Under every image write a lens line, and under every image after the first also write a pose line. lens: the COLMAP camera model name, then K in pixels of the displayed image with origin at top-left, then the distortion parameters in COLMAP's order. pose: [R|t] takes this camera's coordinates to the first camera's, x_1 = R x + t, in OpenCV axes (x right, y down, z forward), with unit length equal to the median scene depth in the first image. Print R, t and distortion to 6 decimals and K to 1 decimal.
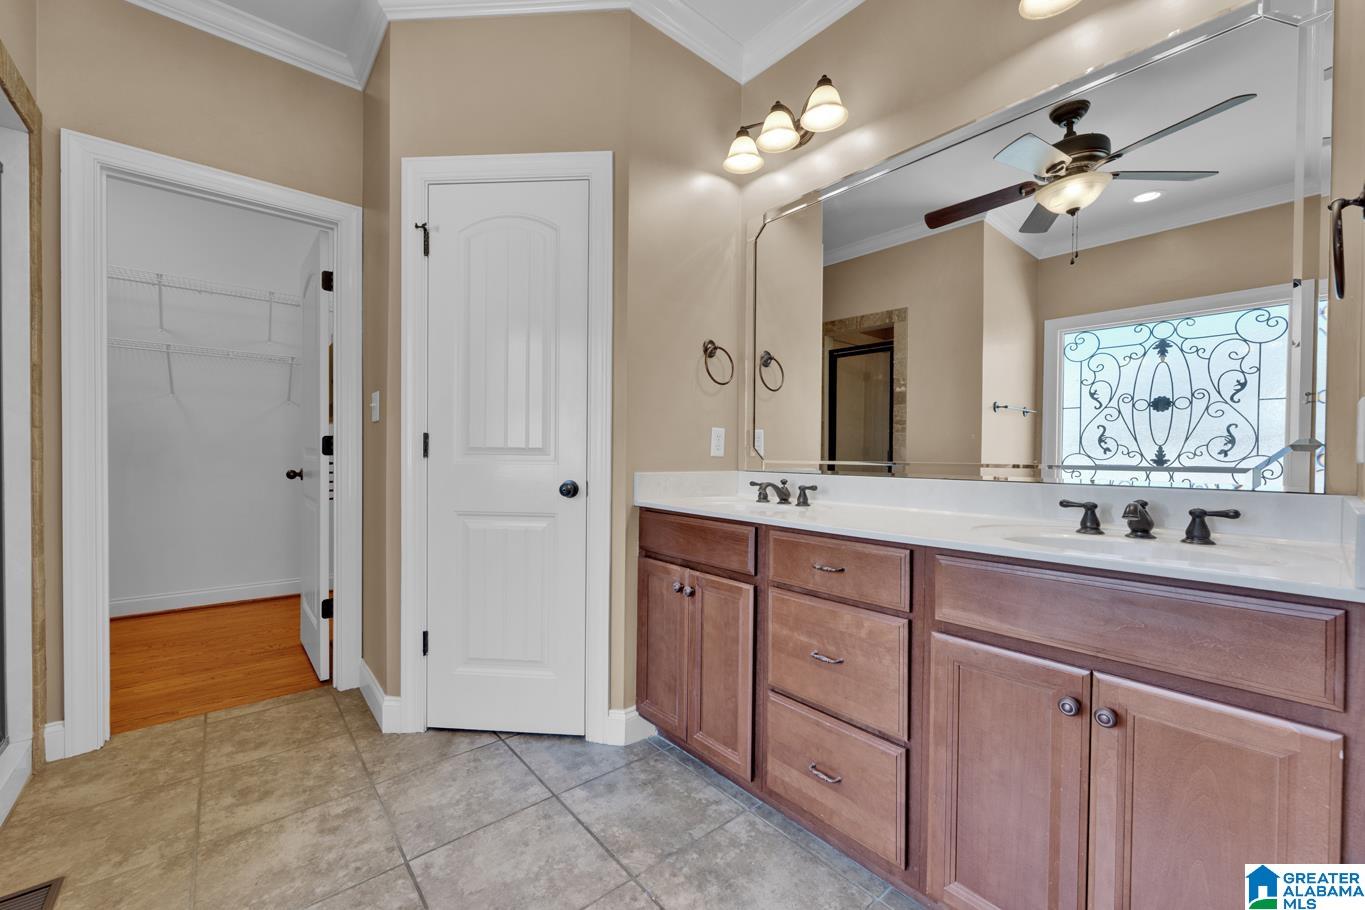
lens RADIAL K [[535.1, 0, 679.0], [0, 535.1, 454.9], [0, 0, 1]] dist [-0.002260, 0.000685]
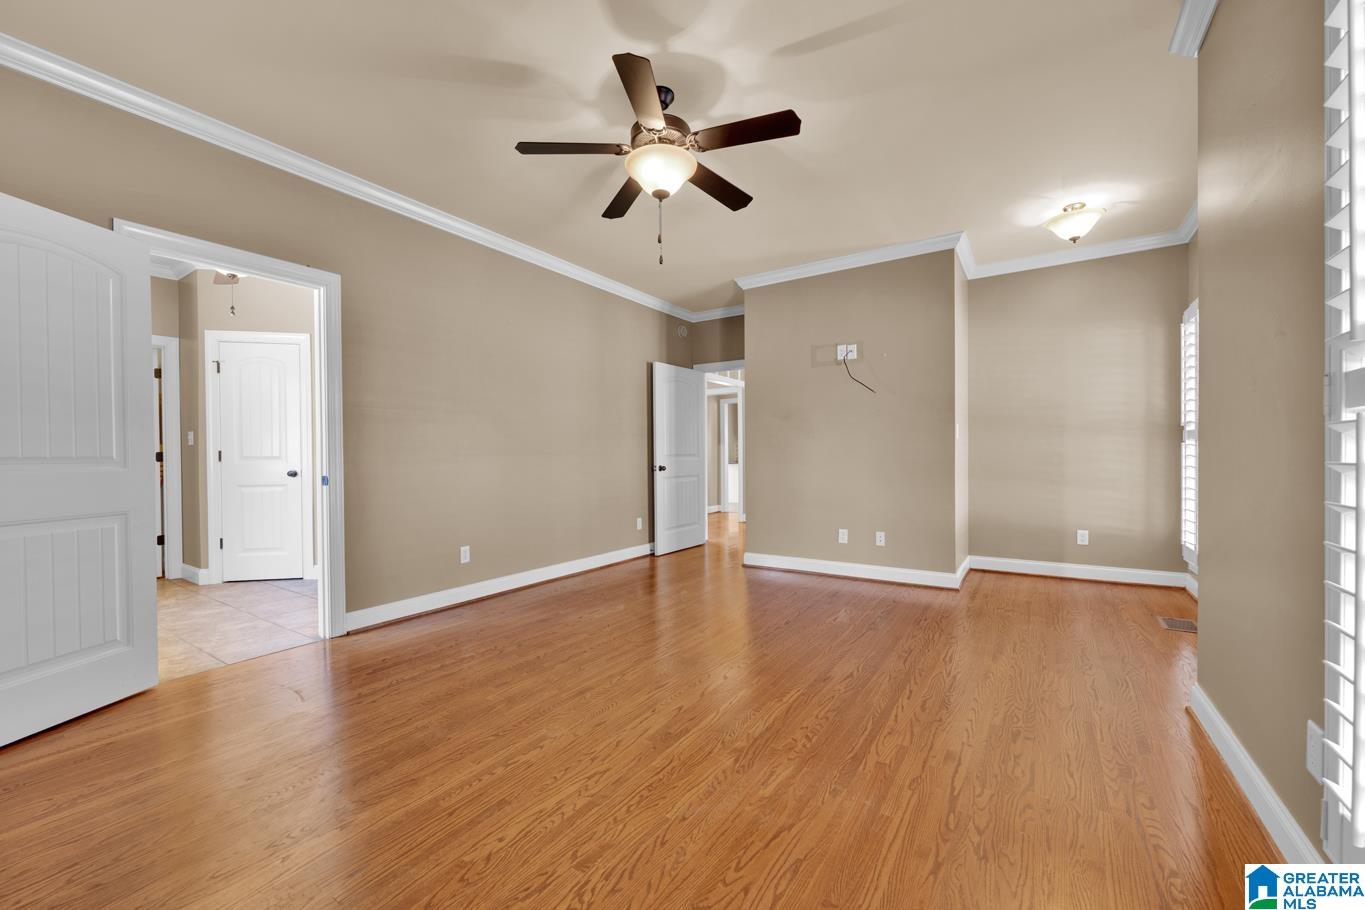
lens RADIAL K [[535.1, 0, 684.2], [0, 535.1, 459.6], [0, 0, 1]] dist [-0.002260, 0.000685]
pose [[0.960653, -0.018895, 0.277108, 0.776444], [0.018671, 0.999820, 0.003447, 0.025733], [-0.277123, 0.001862, 0.960833, -1.692907]]
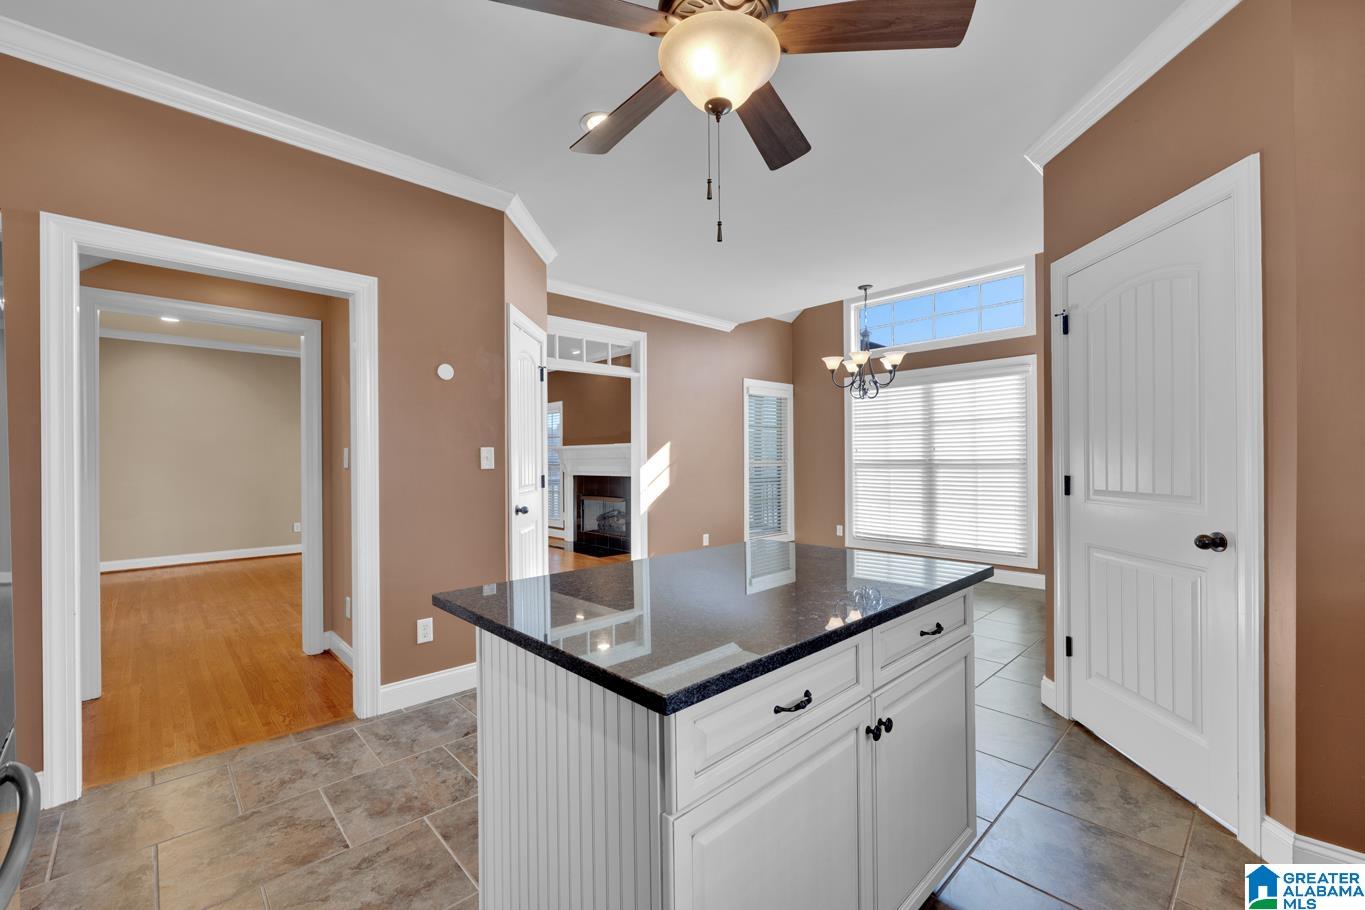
lens RADIAL K [[571.8, 0, 679.3], [0, 571.8, 458.2], [0, 0, 1]] dist [0.000433, 0.000732]
pose [[0.057717, -0.013429, -0.998243, 0.794179], [-0.004356, 0.999897, -0.013703, -0.059286], [0.998324, 0.005140, 0.057652, 0.022580]]
